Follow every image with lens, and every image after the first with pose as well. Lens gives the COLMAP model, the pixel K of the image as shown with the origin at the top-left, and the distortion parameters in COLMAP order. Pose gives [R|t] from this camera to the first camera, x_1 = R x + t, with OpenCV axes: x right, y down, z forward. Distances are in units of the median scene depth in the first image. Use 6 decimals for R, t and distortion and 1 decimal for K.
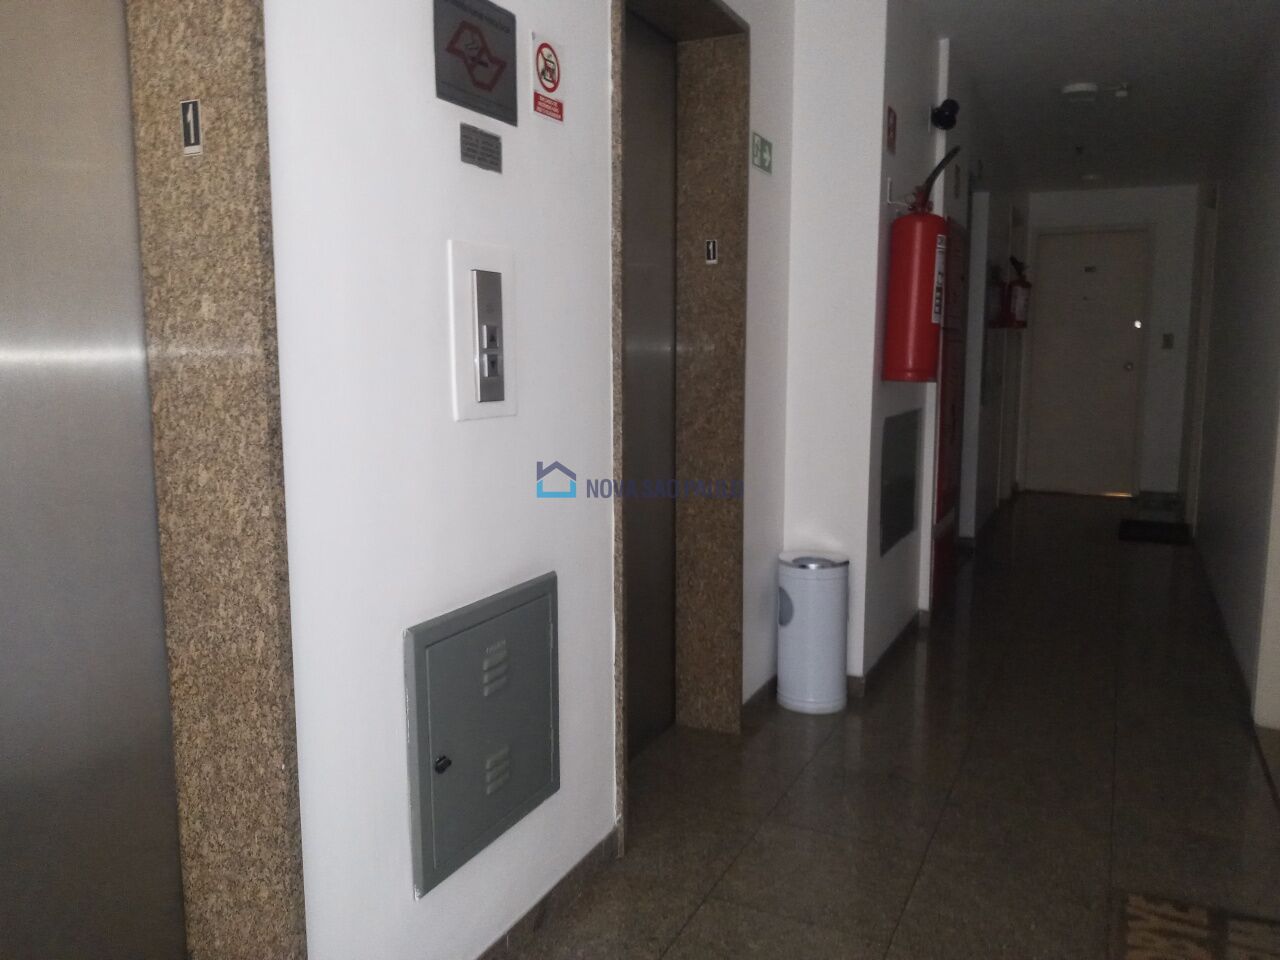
lens RADIAL K [[983.7, 0, 620.7], [0, 983.7, 477.7], [0, 0, 1]] dist [0.041376, -0.082087]
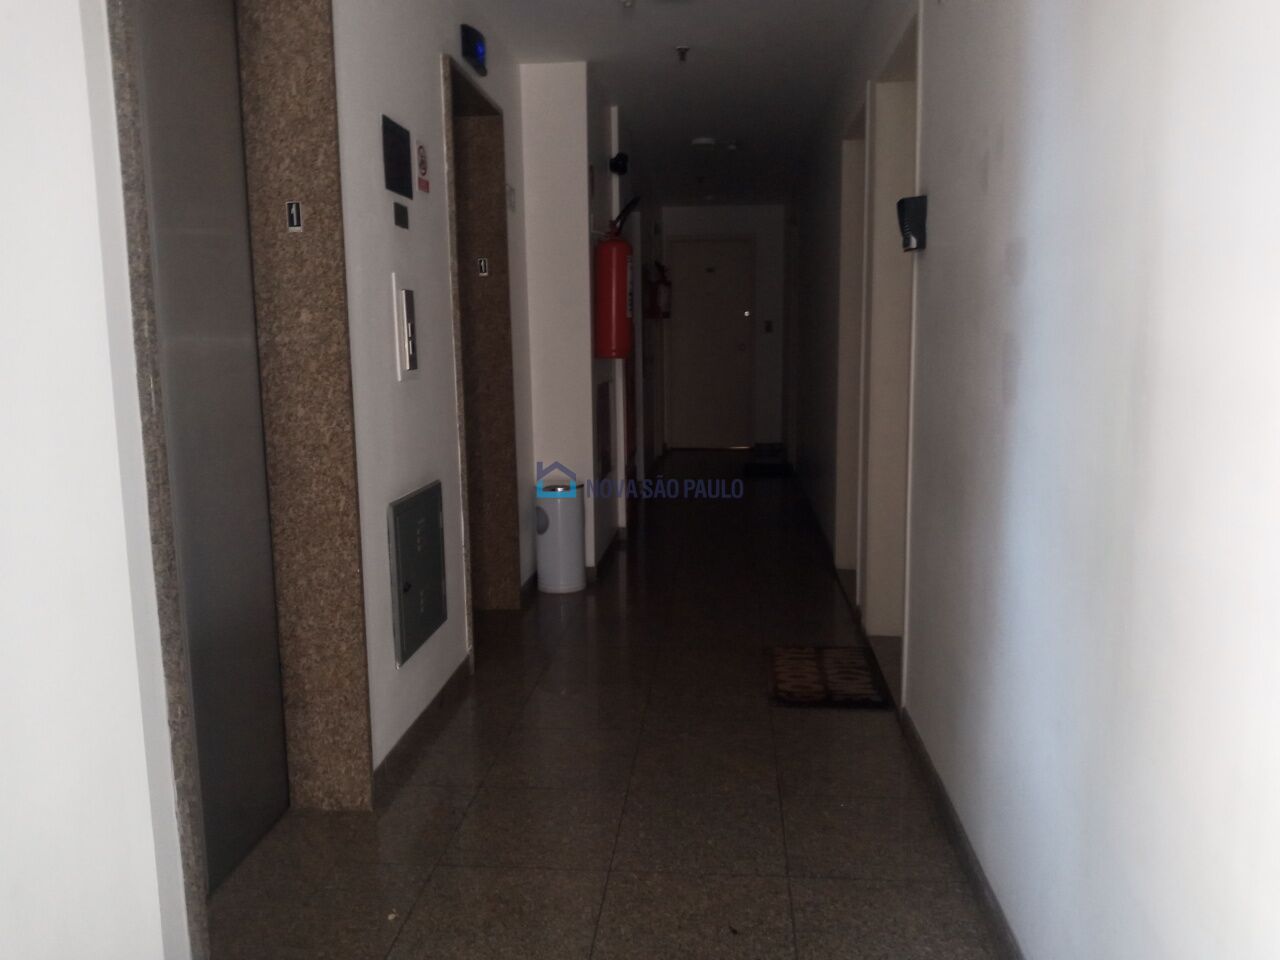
lens RADIAL K [[983.7, 0, 620.7], [0, 983.7, 477.7], [0, 0, 1]] dist [0.041376, -0.082087]
pose [[0.936578, -0.064074, 0.344552, -0.487897], [0.059862, 0.997945, 0.022861, 0.107406], [-0.345308, -0.000785, 0.938489, -0.832111]]
